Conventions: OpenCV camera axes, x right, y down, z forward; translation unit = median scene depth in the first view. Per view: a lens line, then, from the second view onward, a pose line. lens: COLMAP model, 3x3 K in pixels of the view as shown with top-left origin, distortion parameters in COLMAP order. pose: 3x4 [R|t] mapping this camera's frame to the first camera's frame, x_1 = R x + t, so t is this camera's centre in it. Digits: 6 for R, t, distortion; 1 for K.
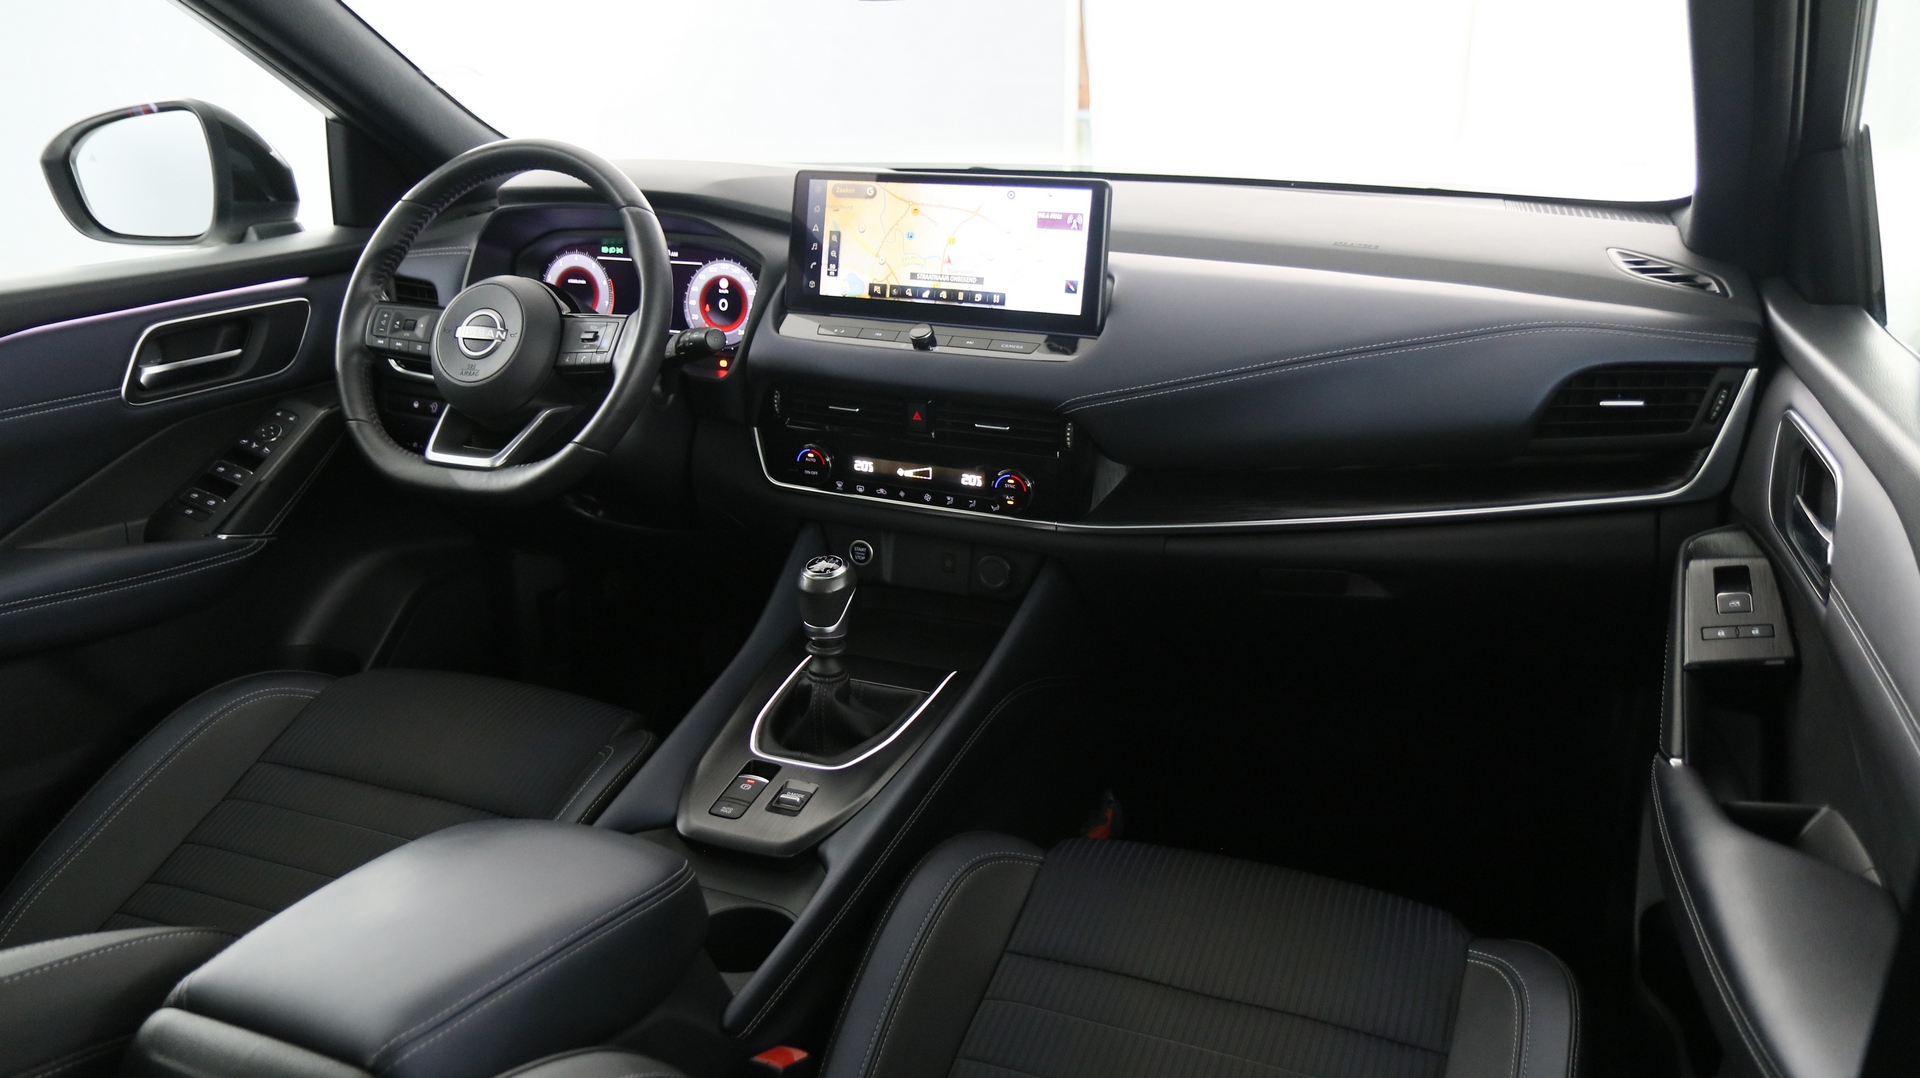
lens RADIAL K [[1459.4, 0, 952.9], [0, 1459.4, 544.0], [0, 0, 1]] dist [-0.012143, 0.010031]
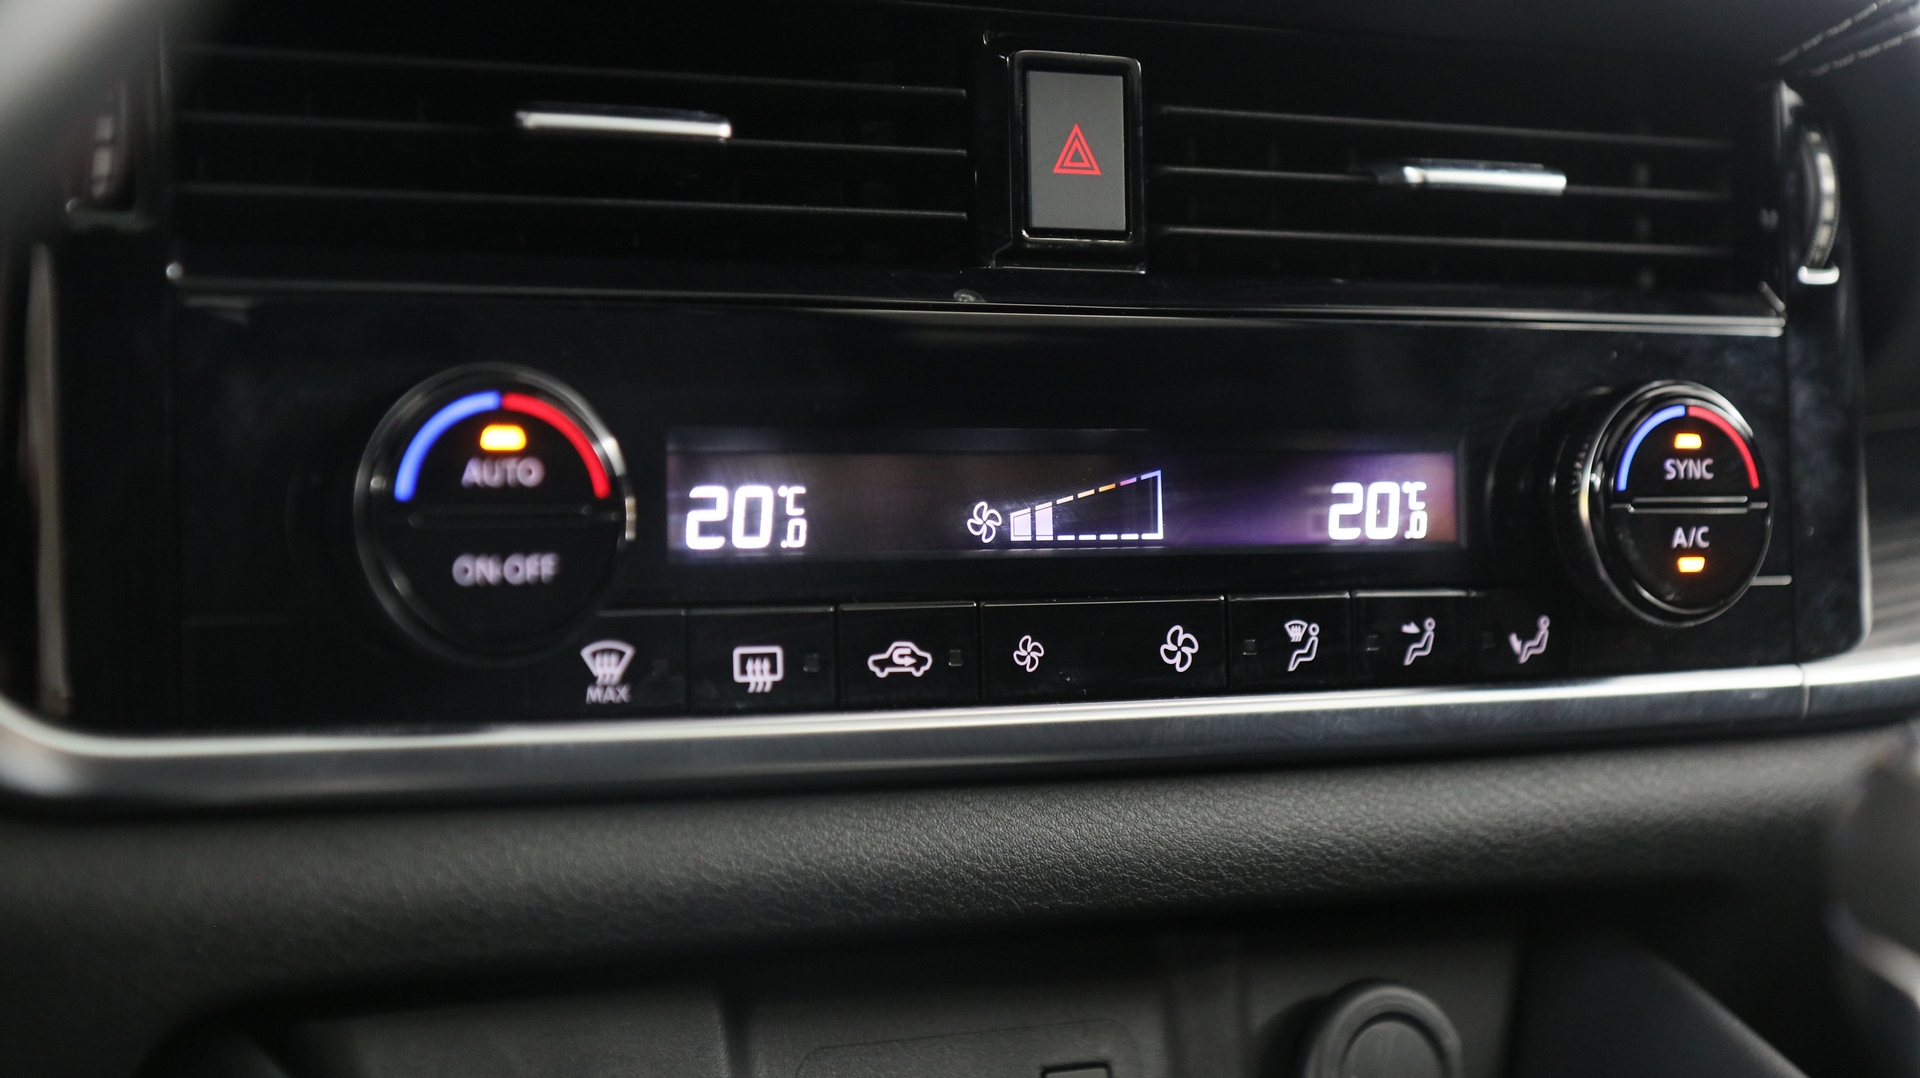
lens RADIAL K [[3559.9, 0, 959.6], [0, 3559.9, 536.0], [0, 0, 1]] dist [-0.015448, 0.000000]
pose [[0.525526, 0.004427, 0.850766, -0.362122], [0.286505, 0.940658, -0.181872, 0.020984], [-0.801085, 0.339328, 0.493072, 0.812988]]
